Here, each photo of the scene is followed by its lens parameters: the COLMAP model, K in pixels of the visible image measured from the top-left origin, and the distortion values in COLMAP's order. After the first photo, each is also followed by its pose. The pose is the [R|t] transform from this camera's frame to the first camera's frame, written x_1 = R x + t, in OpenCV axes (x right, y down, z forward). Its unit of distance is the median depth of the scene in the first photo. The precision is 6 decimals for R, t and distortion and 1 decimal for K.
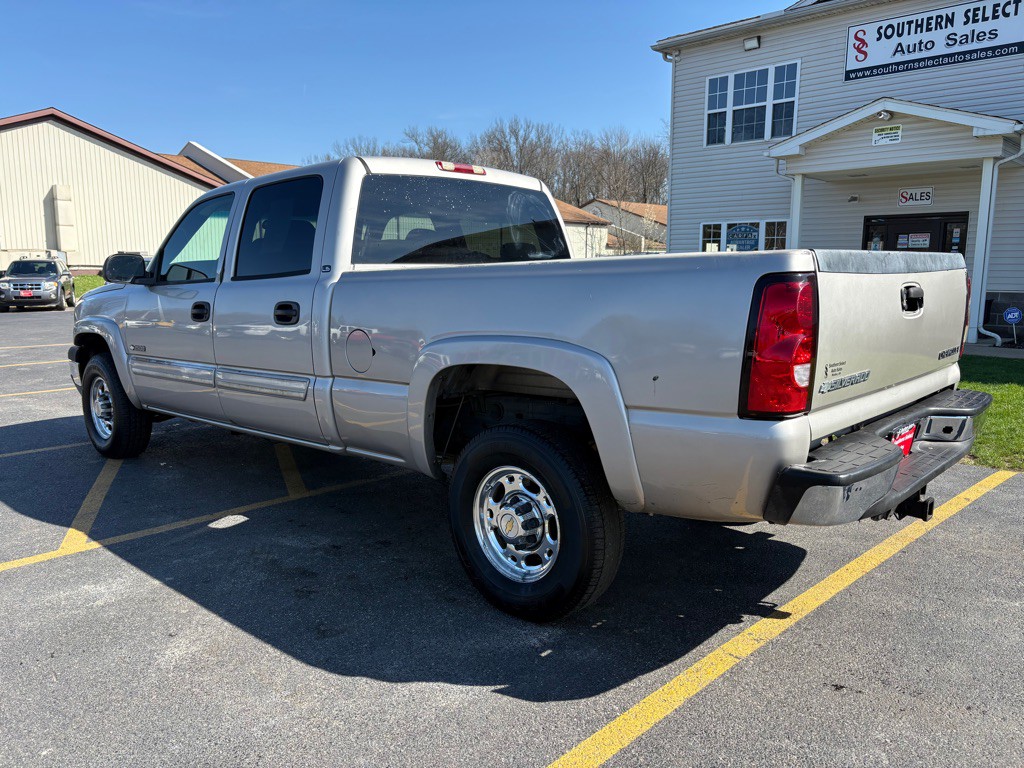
lens RADIAL K [[770.4, 0, 512.0], [0, 770.4, 384.0], [0, 0, 1]] dist [0.016366, -0.002565]
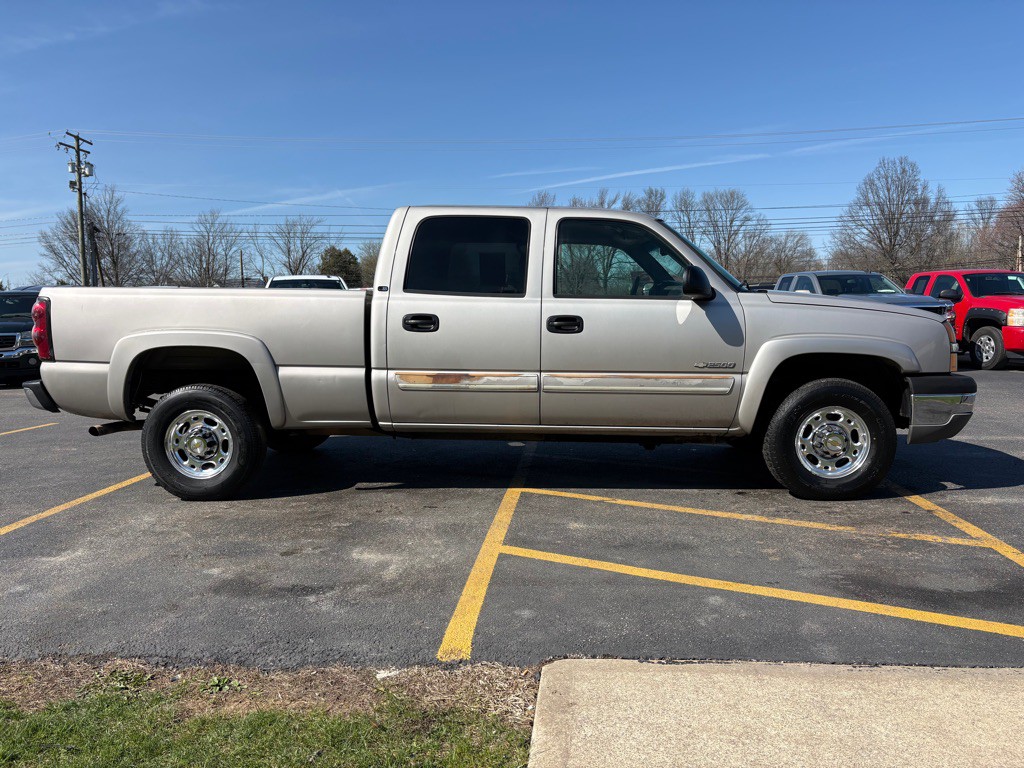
lens RADIAL K [[773.7, 0, 517.7], [0, 773.7, 385.6], [0, 0, 1]] dist [0.045291, -0.042974]
pose [[-0.762706, 0.075984, -0.642266, 0.802473], [-0.076285, 0.975573, 0.206007, -0.338014], [0.642230, 0.206118, -0.738279, 2.538556]]
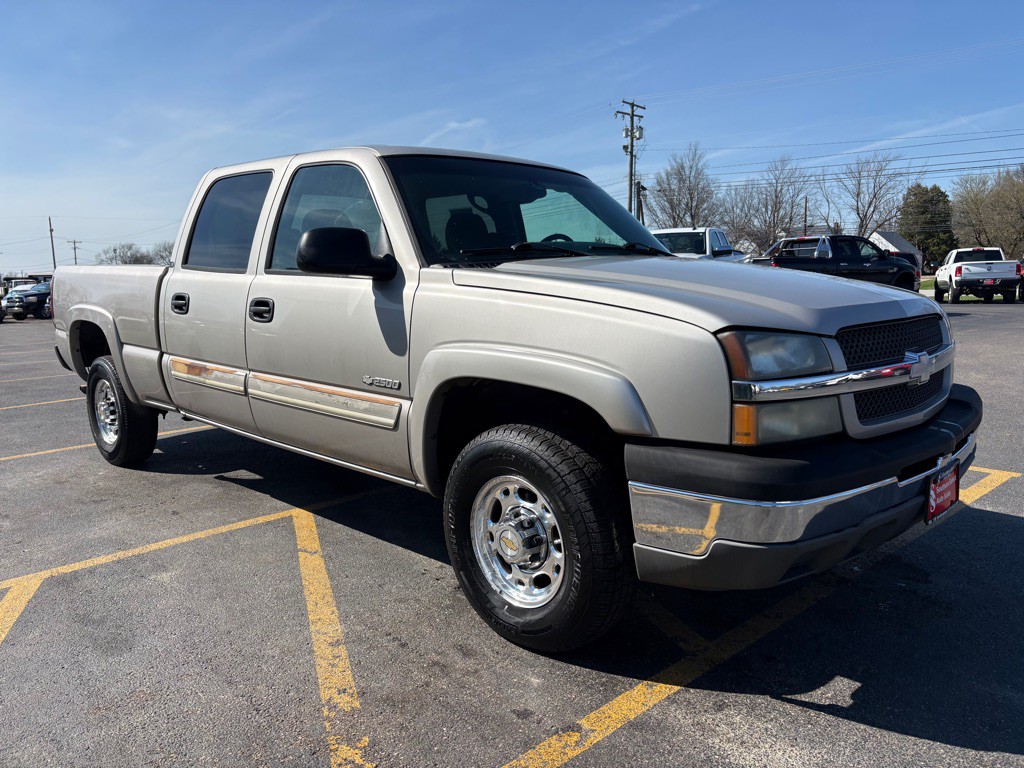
lens RADIAL K [[780.1, 0, 512.0], [0, 780.1, 384.0], [0, 0, 1]] dist [-0.000455, -0.006503]
pose [[-0.999190, 0.025975, 0.030719, -0.463383], [0.033655, 0.958056, 0.284597, -0.358360], [-0.022038, 0.285400, -0.958155, 2.575669]]
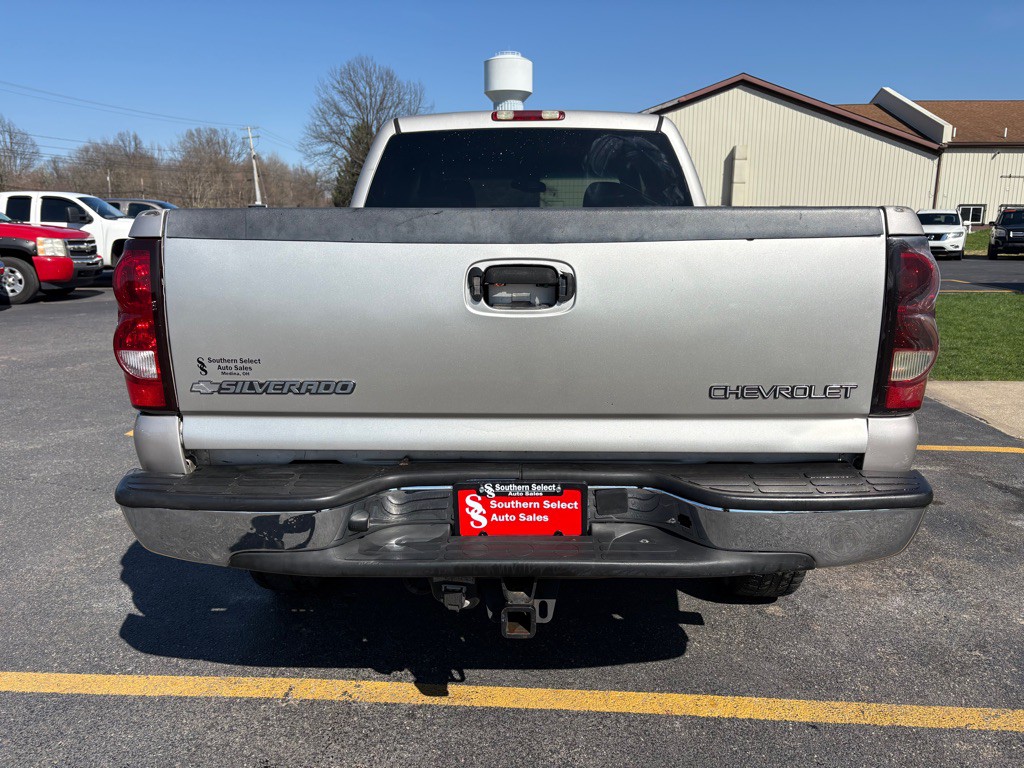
lens RADIAL K [[773.7, 0, 517.7], [0, 773.7, 385.6], [0, 0, 1]] dist [0.045291, -0.042974]
pose [[0.665072, 0.156069, -0.730289, 0.748338], [-0.113664, 0.987680, 0.107562, -0.073521], [0.738078, 0.011471, 0.674618, 0.438905]]
